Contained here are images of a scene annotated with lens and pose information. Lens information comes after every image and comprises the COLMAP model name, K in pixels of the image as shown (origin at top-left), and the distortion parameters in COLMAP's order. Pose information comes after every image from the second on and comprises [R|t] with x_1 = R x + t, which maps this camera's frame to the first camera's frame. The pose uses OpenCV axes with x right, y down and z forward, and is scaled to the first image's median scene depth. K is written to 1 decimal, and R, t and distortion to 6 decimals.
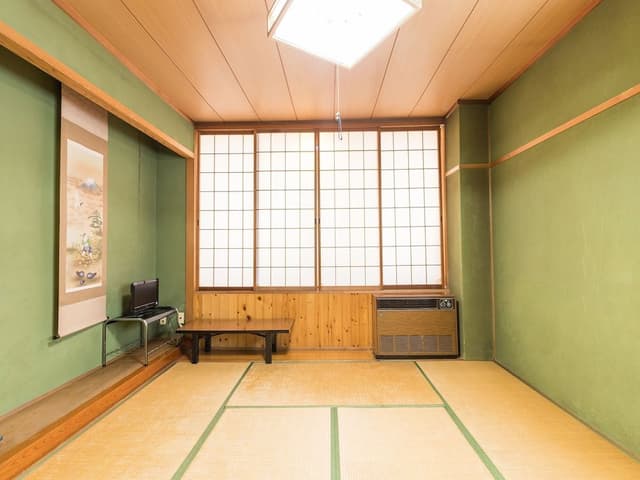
lens RADIAL K [[283.2, 0, 322.5], [0, 283.2, 236.9], [0, 0, 1]] dist [0.003230, 0.000242]
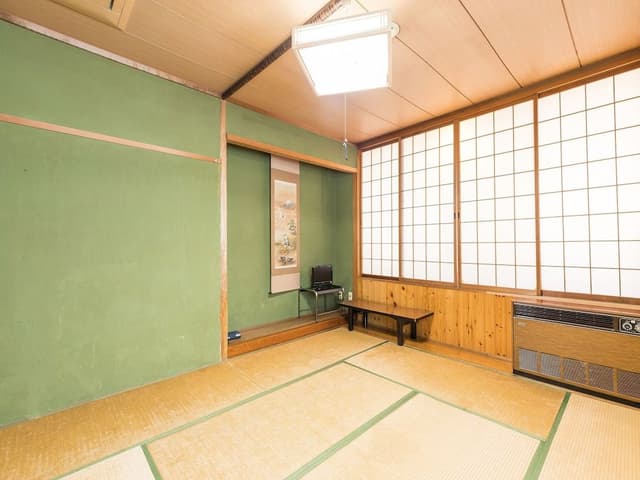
lens RADIAL K [[258.3, 0, 302.0], [0, 258.3, 234.7], [0, 0, 1]] dist [-0.000331, -0.000133]
pose [[0.705391, -0.019577, -0.708548, 0.244029], [0.025943, 0.999662, -0.001793, -0.002746], [0.708344, -0.017117, 0.705660, 0.003723]]
